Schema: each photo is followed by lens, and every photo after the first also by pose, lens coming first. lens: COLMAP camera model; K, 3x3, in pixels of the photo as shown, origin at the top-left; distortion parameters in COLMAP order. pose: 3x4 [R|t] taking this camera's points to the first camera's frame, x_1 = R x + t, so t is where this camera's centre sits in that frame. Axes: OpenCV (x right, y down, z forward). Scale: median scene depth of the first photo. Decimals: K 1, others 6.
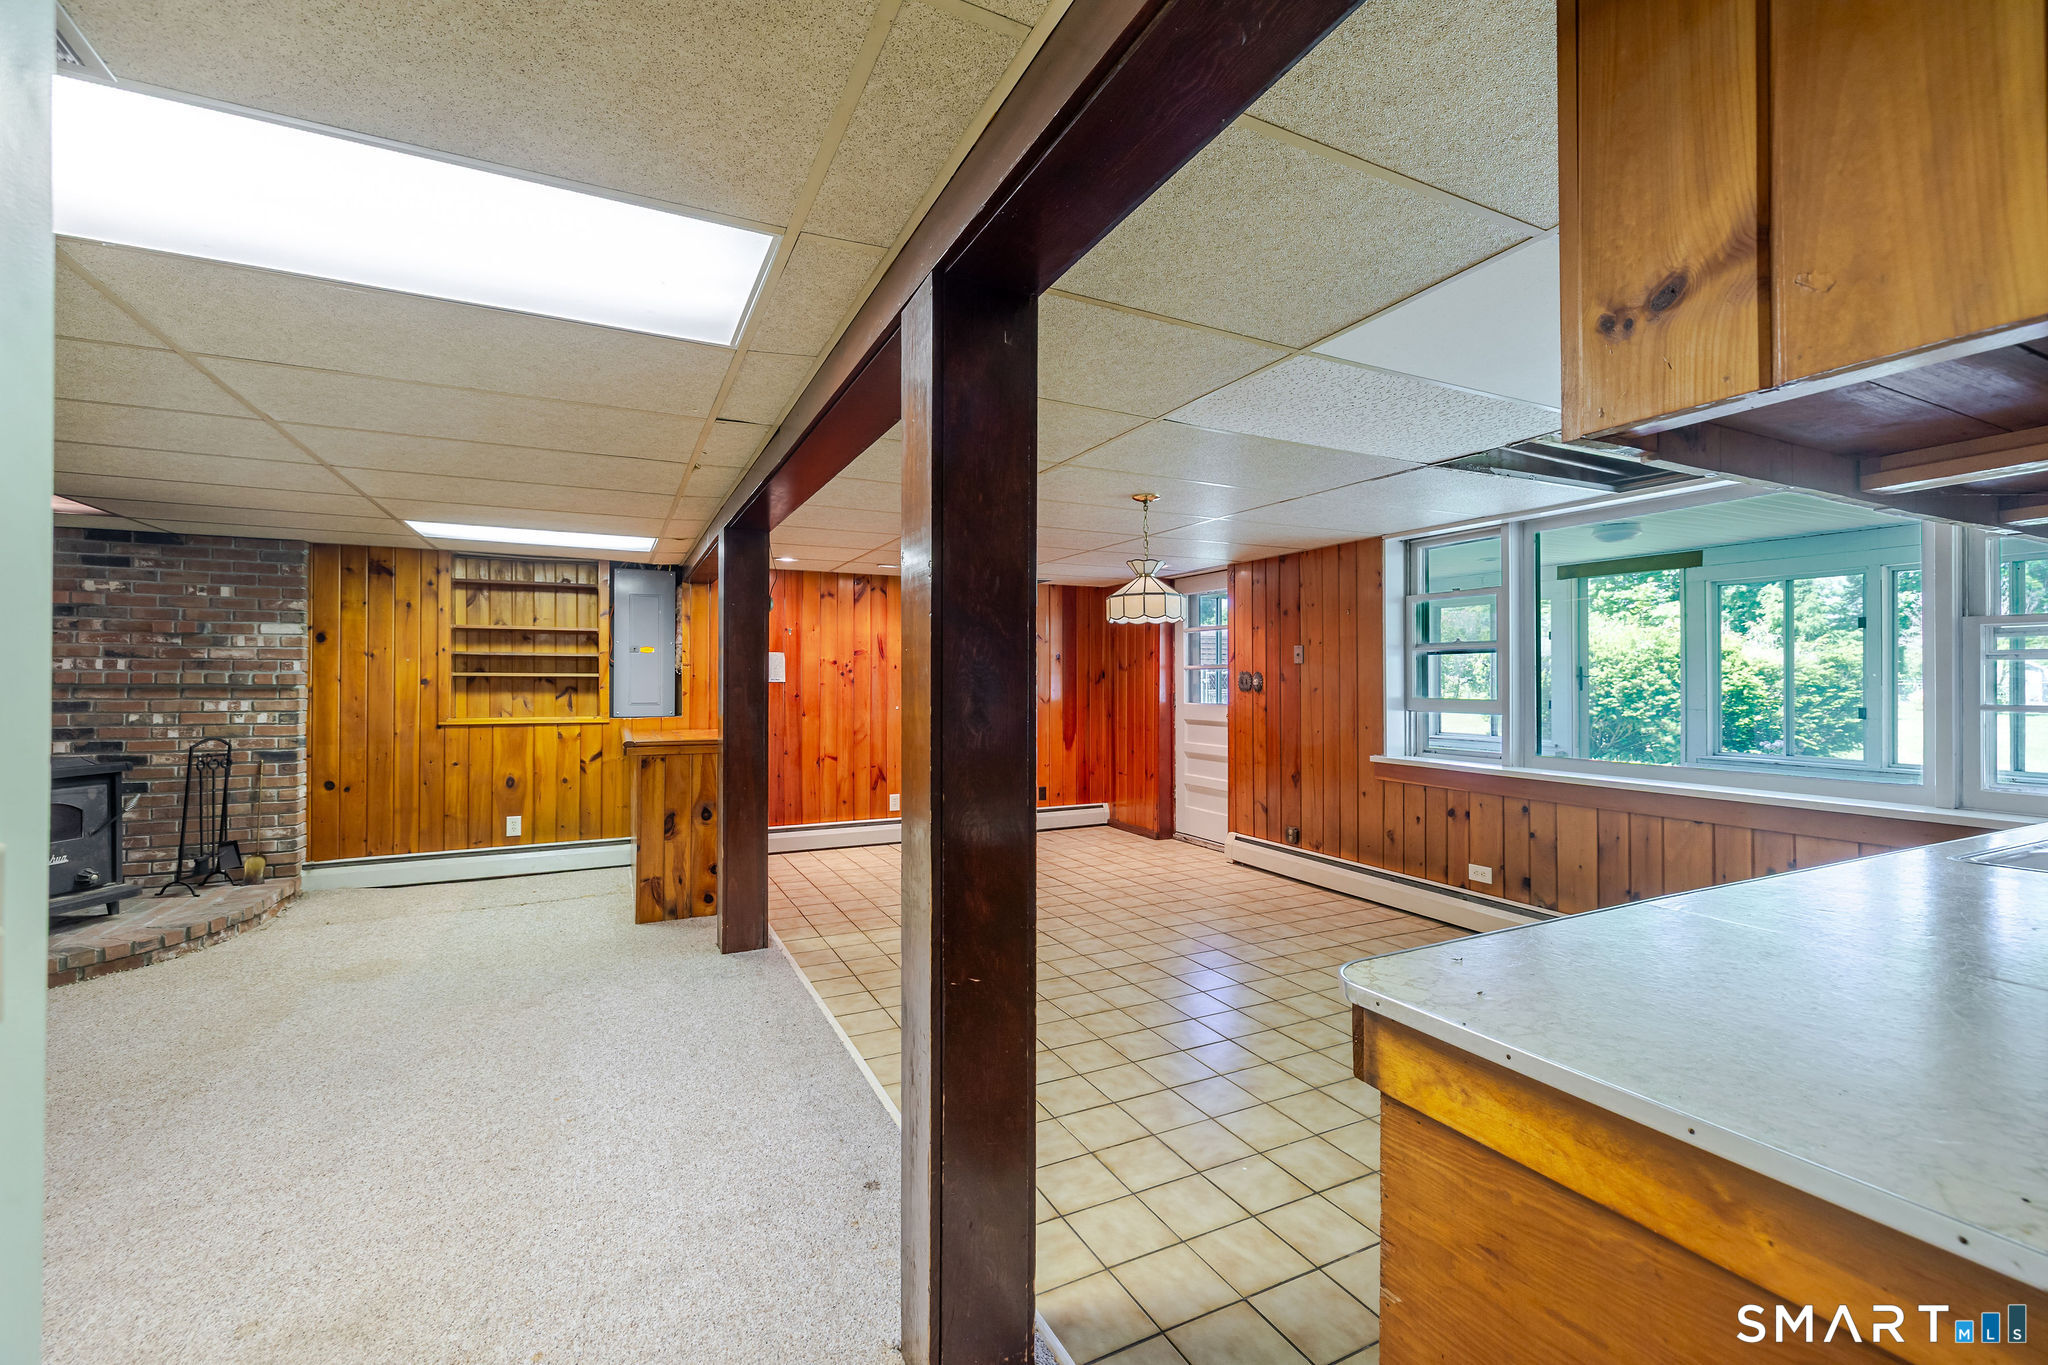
lens RADIAL K [[861.8, 0, 1020.1], [0, 861.8, 676.8], [0, 0, 1]] dist [0.000939, -0.000260]
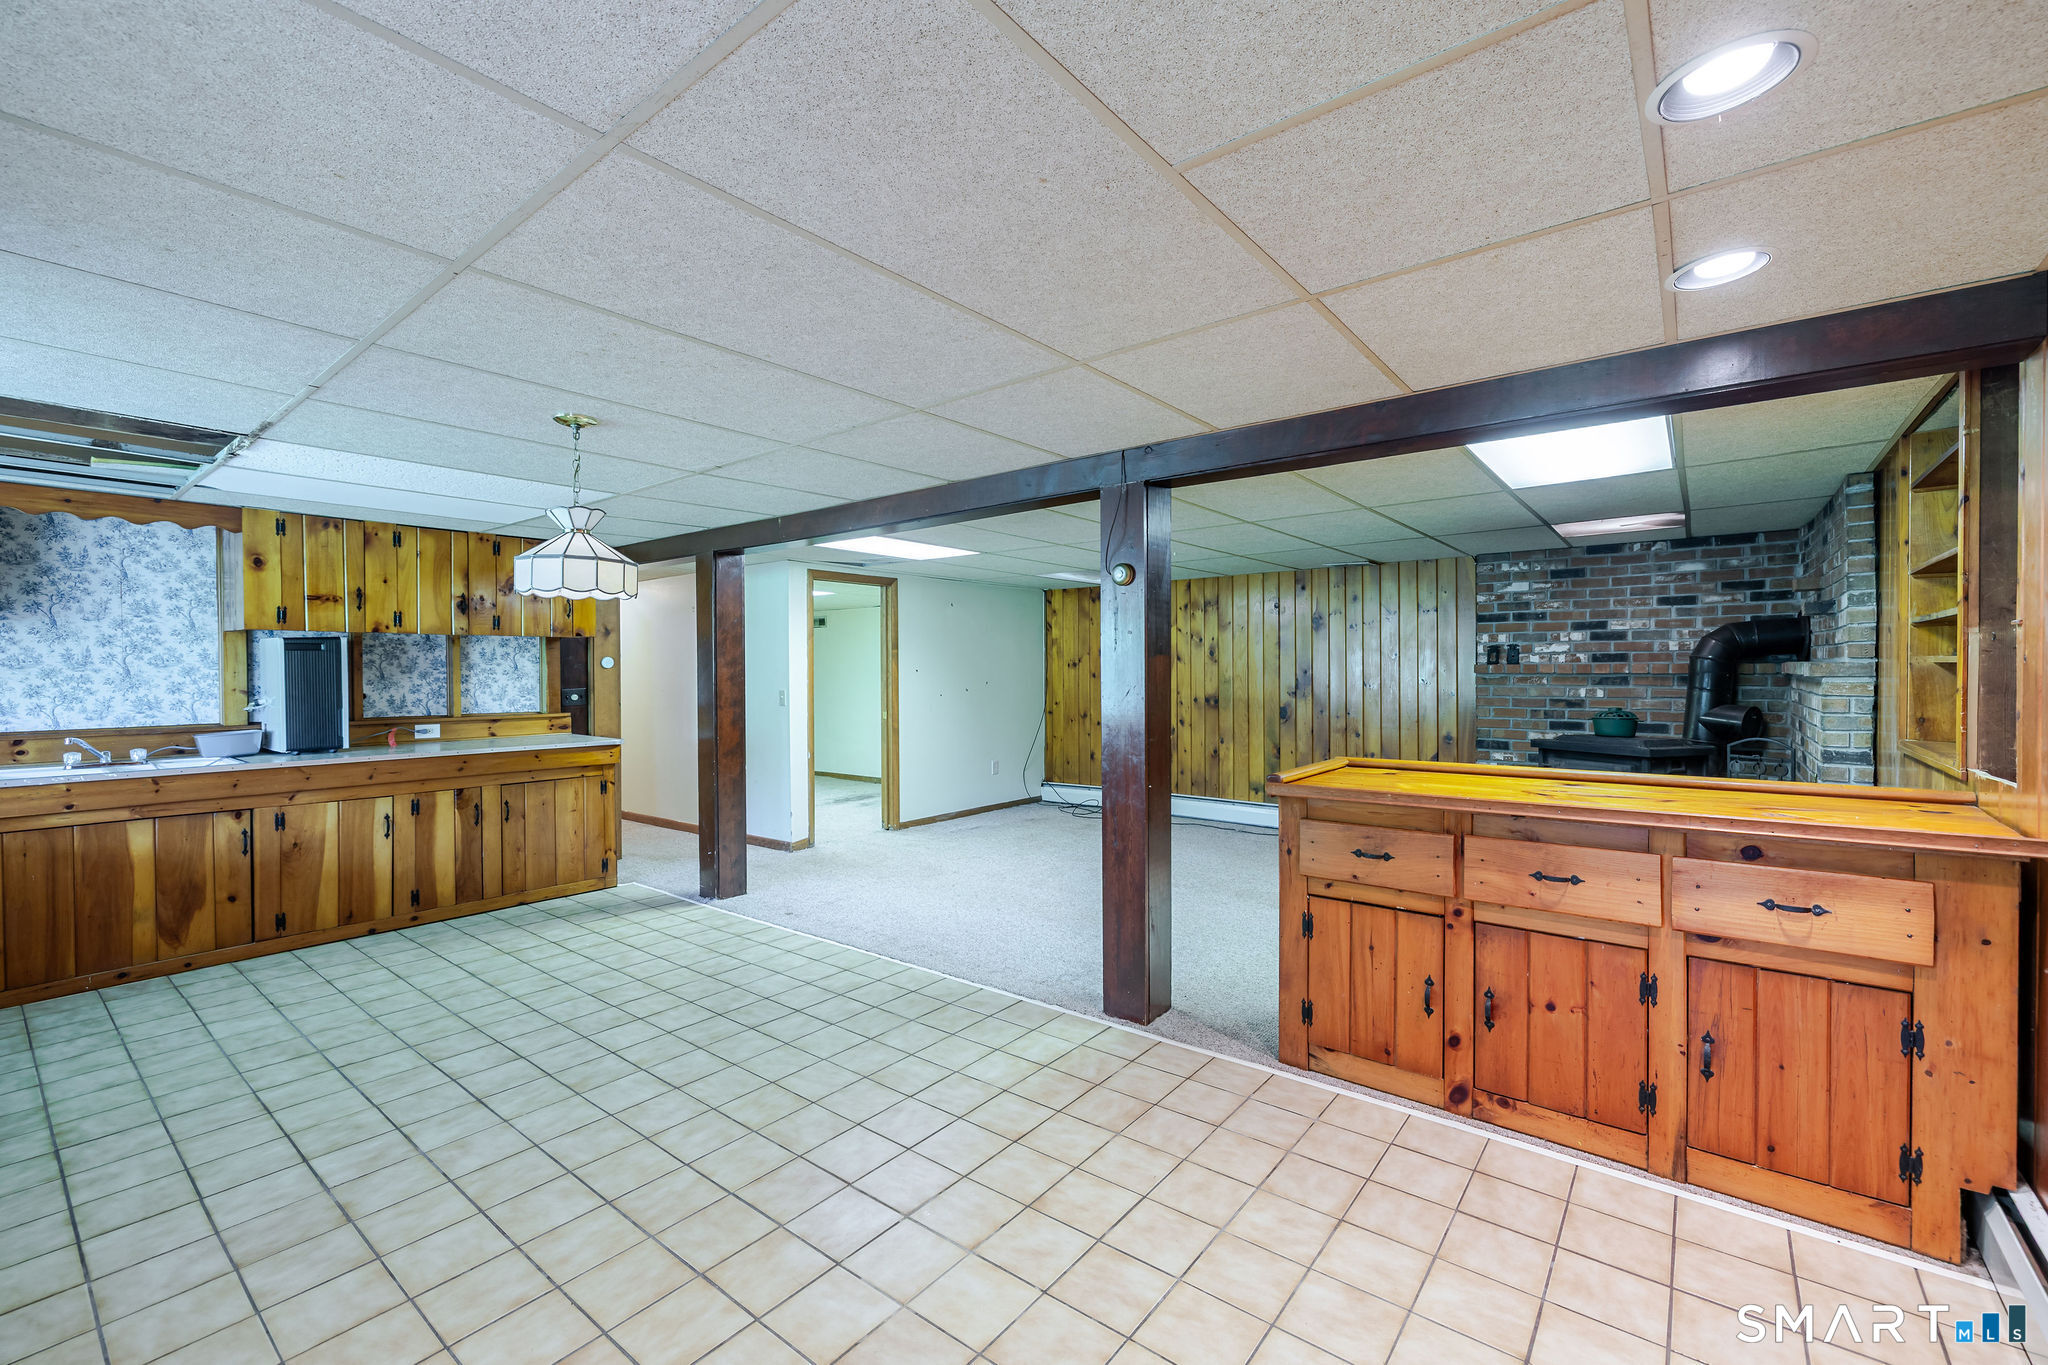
lens RADIAL K [[861.8, 0, 1022.7], [0, 861.8, 679.2], [0, 0, 1]] dist [0.000939, -0.000260]
pose [[-0.904594, 0.008829, -0.426183, 0.095308], [0.007609, 0.999961, 0.004566, 0.002577], [0.426206, 0.000888, -0.904626, 1.456045]]
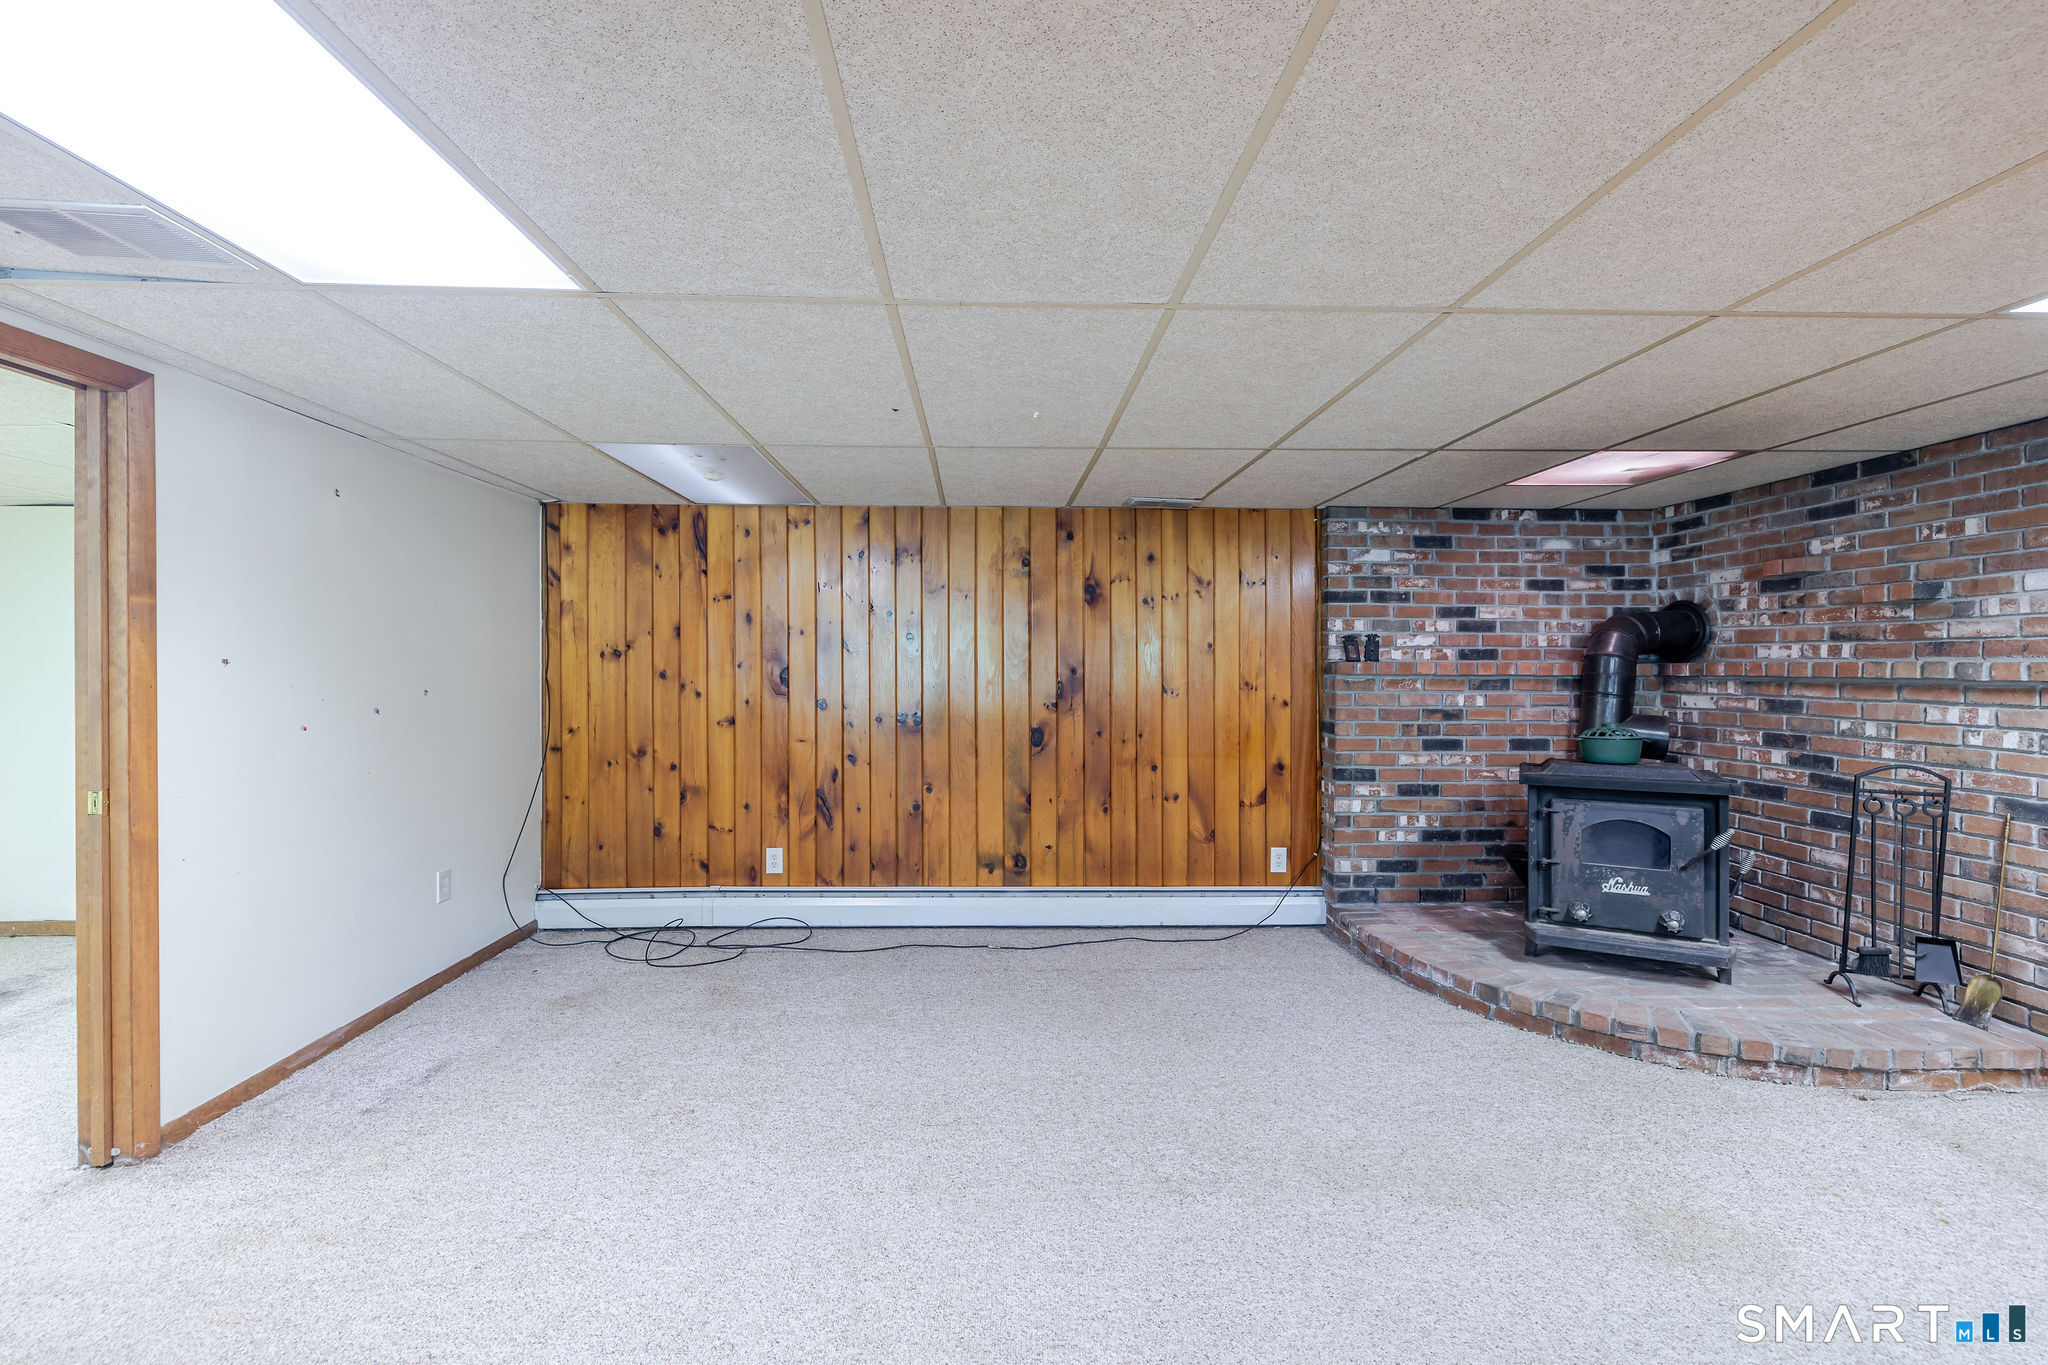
lens RADIAL K [[861.8, 0, 1022.3], [0, 861.8, 676.6], [0, 0, 1]] dist [0.000939, -0.000260]
pose [[-0.407671, 0.008316, -0.913091, -0.100890], [0.003316, 0.999965, 0.007627, -0.000438], [0.913123, 0.000081, -0.407685, 0.663810]]
